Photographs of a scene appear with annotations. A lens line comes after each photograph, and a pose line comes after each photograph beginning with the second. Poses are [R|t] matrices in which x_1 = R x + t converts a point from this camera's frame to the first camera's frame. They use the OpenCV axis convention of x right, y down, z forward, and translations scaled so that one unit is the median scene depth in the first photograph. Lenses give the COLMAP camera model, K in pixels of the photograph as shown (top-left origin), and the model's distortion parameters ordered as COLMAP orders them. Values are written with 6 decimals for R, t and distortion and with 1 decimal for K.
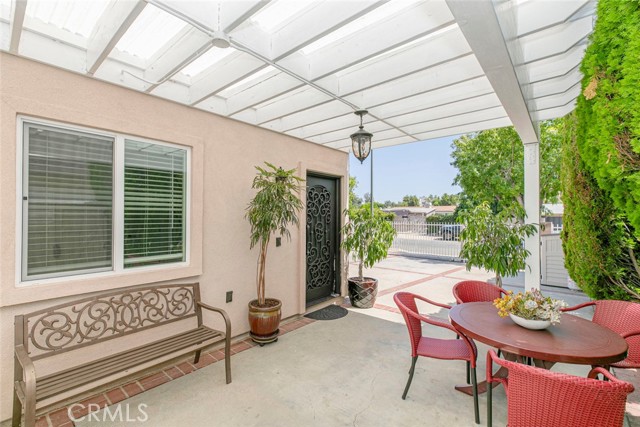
lens RADIAL K [[283.7, 0, 317.1], [0, 283.7, 212.5], [0, 0, 1]] dist [0.002659, -0.001543]
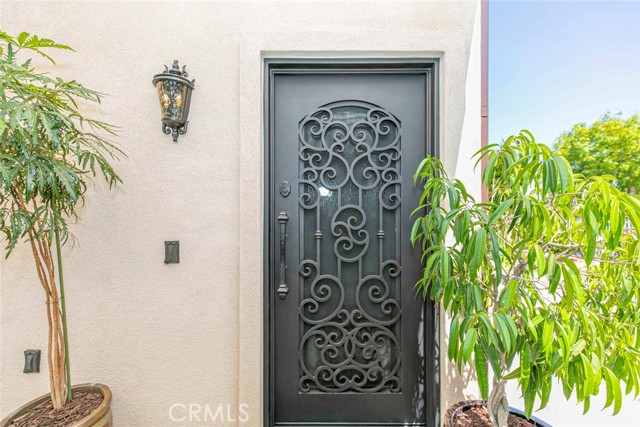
lens RADIAL K [[283.7, 0, 321.4], [0, 283.7, 216.3], [0, 0, 1]] dist [0.002659, -0.001543]
pose [[0.646873, -0.003649, -0.762589, 0.253434], [0.016427, 0.999823, 0.009150, 0.043448], [0.762421, -0.018446, 0.646819, 0.758219]]
